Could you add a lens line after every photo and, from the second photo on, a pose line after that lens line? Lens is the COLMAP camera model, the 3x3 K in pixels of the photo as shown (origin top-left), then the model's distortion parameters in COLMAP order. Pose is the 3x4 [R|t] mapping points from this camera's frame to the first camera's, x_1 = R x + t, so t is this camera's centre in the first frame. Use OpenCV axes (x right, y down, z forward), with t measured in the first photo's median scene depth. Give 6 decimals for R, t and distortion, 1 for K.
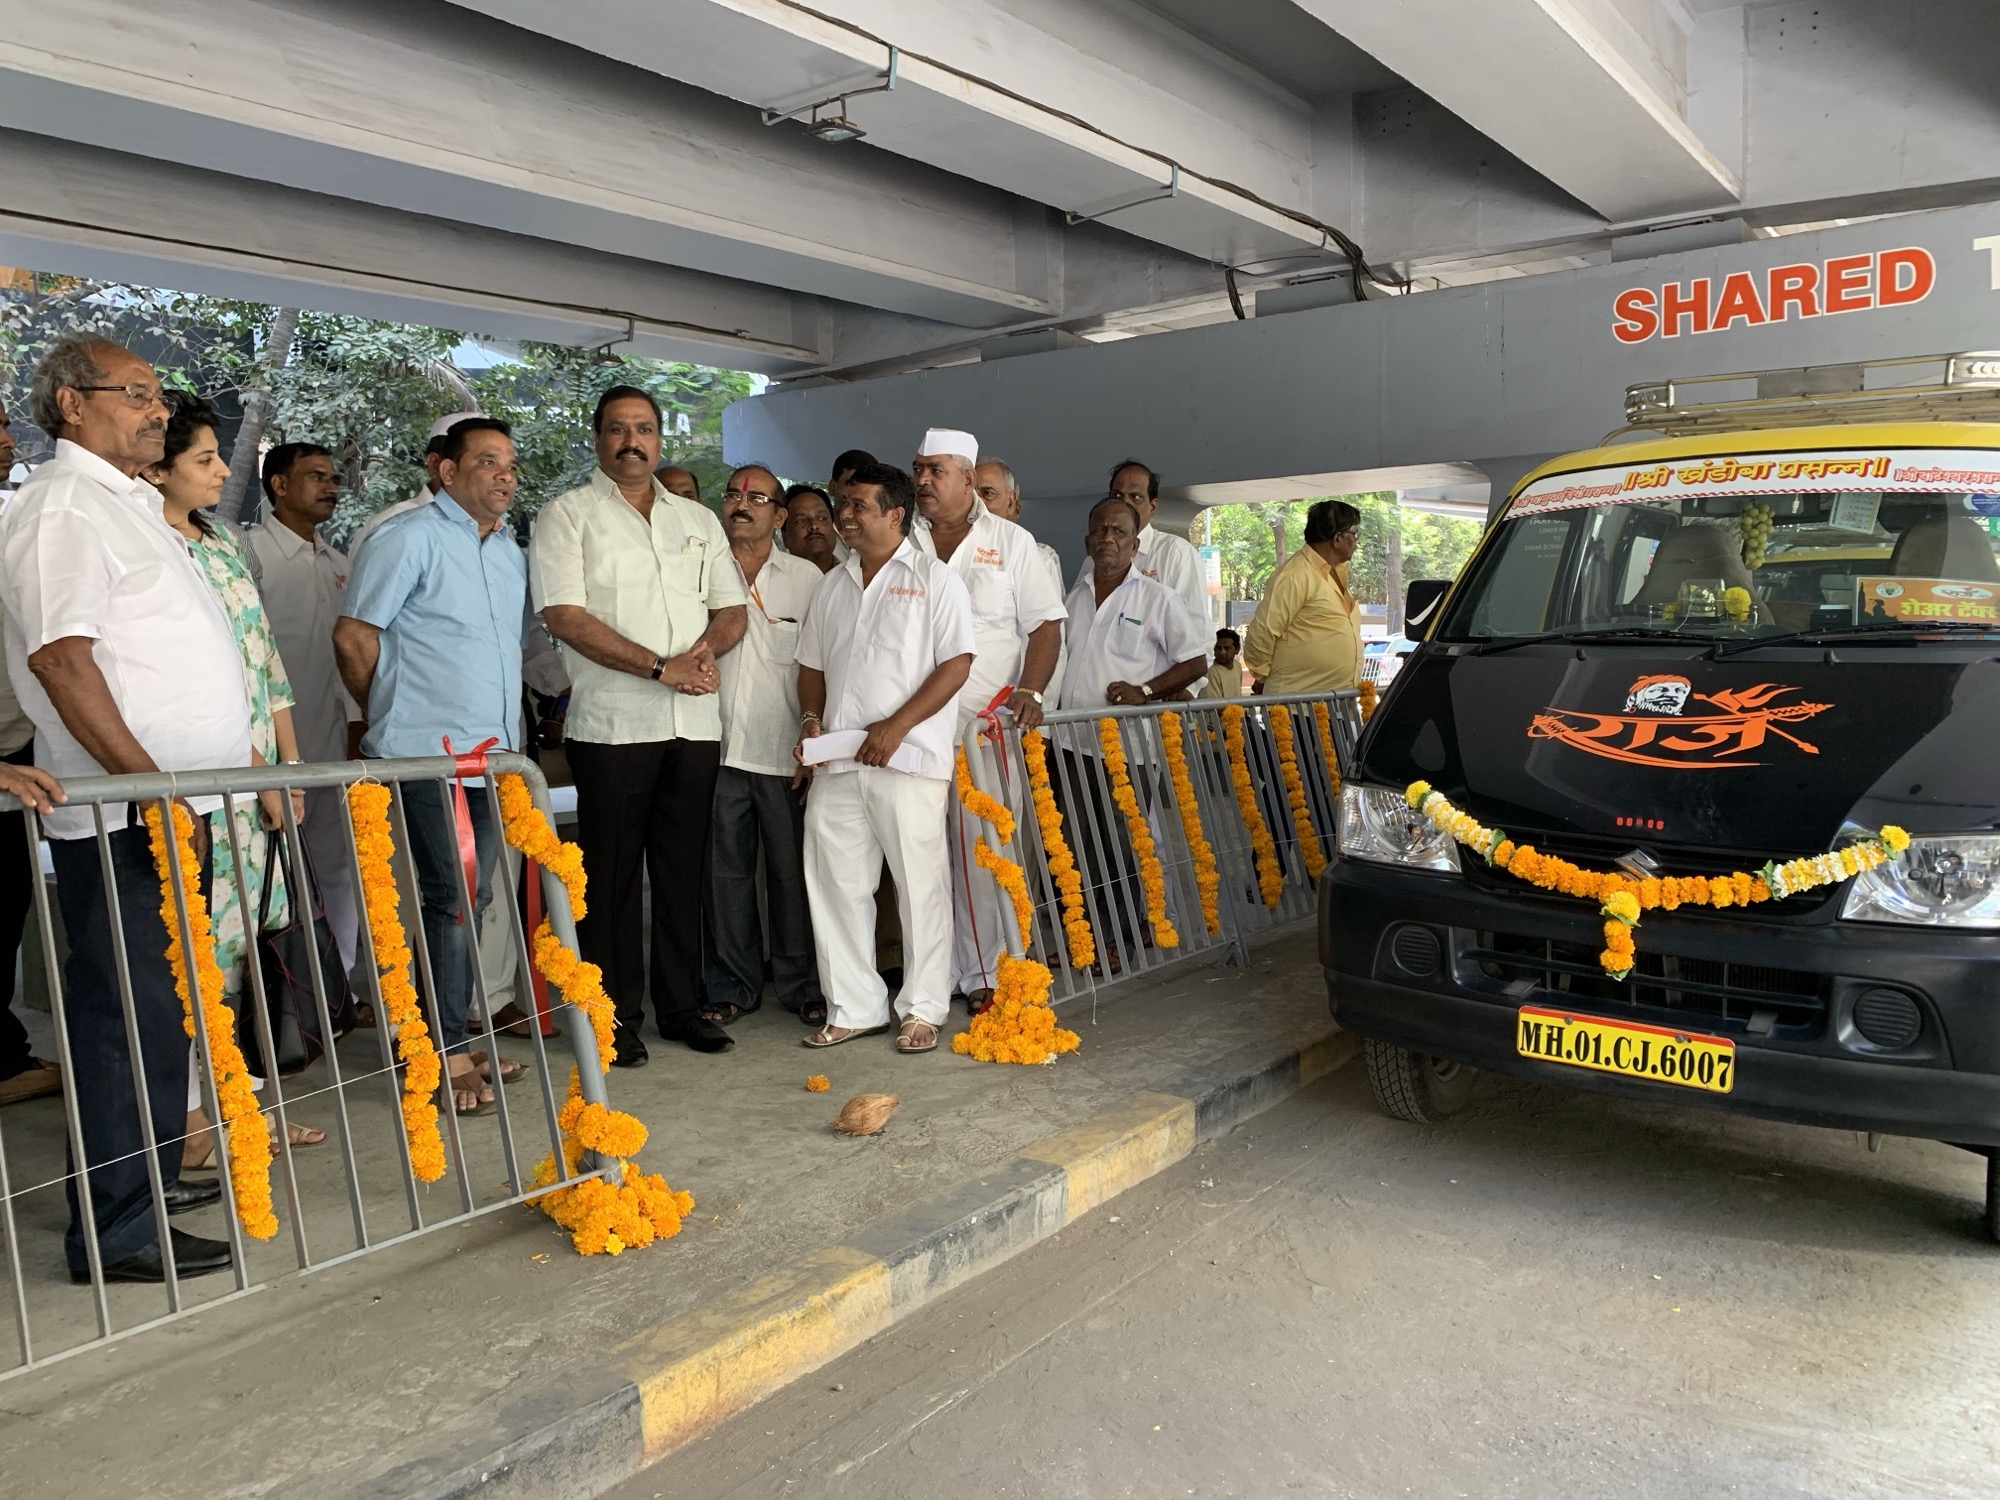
lens RADIAL K [[1534.2, 0, 986.8], [0, 1534.2, 738.7], [0, 0, 1]] dist [-0.002147, 0.004180]
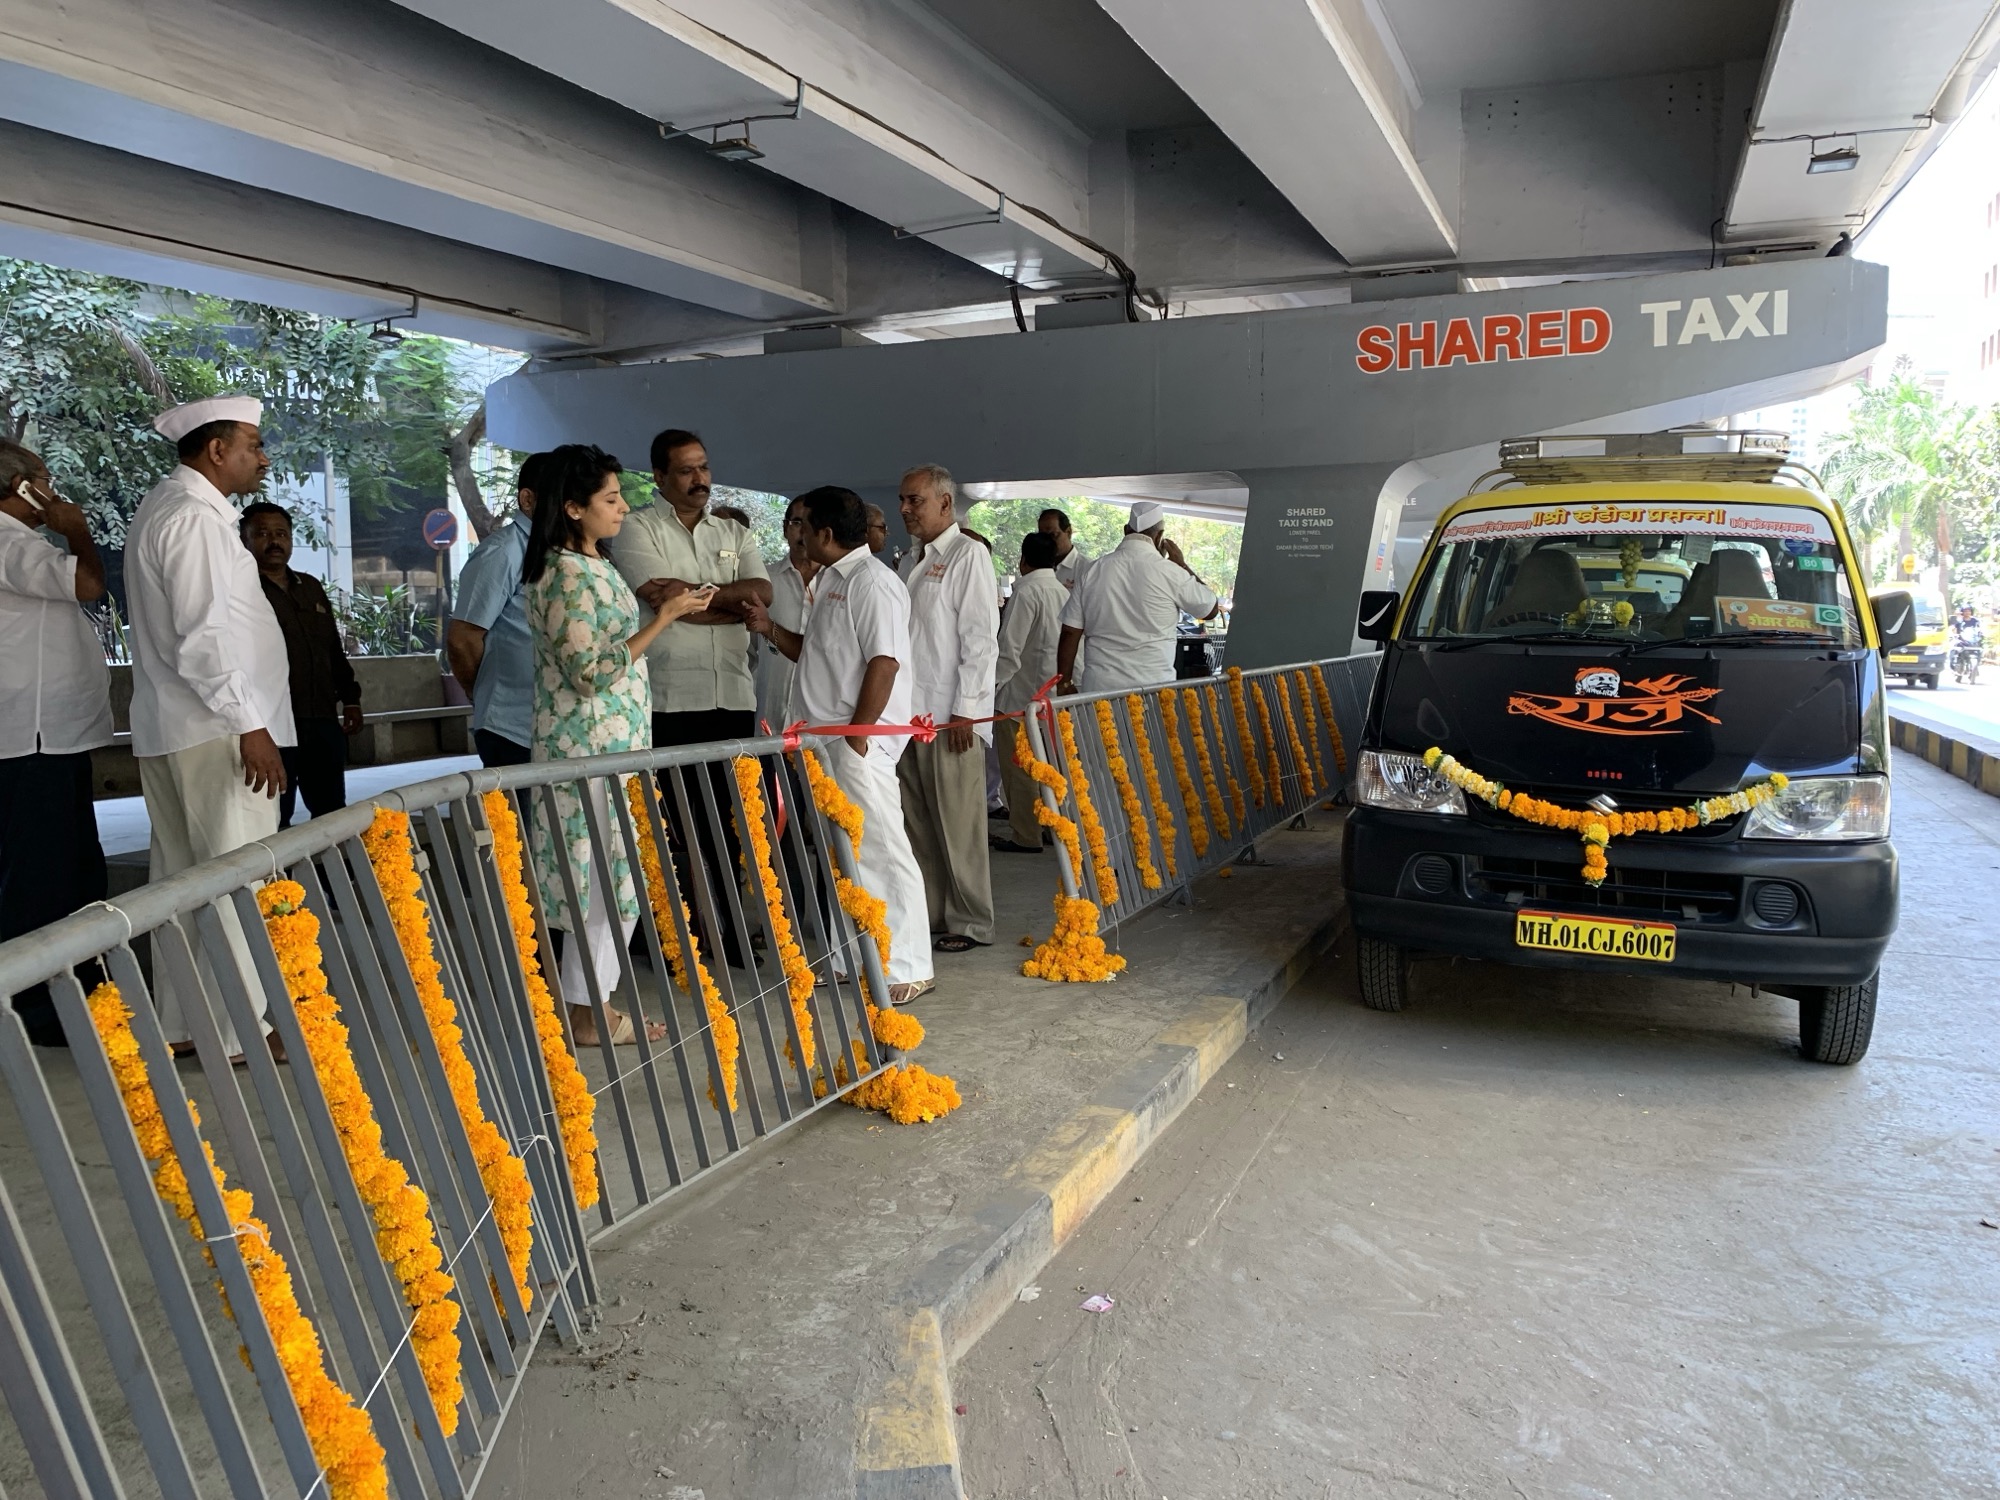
lens RADIAL K [[1534.2, 0, 990.5], [0, 1534.2, 758.7], [0, 0, 1]] dist [-0.002147, 0.004180]
pose [[0.972278, -0.013019, 0.233465, -0.347887], [0.006662, 0.999586, 0.027998, -0.001901], [-0.233733, -0.025666, 0.971962, -0.177120]]
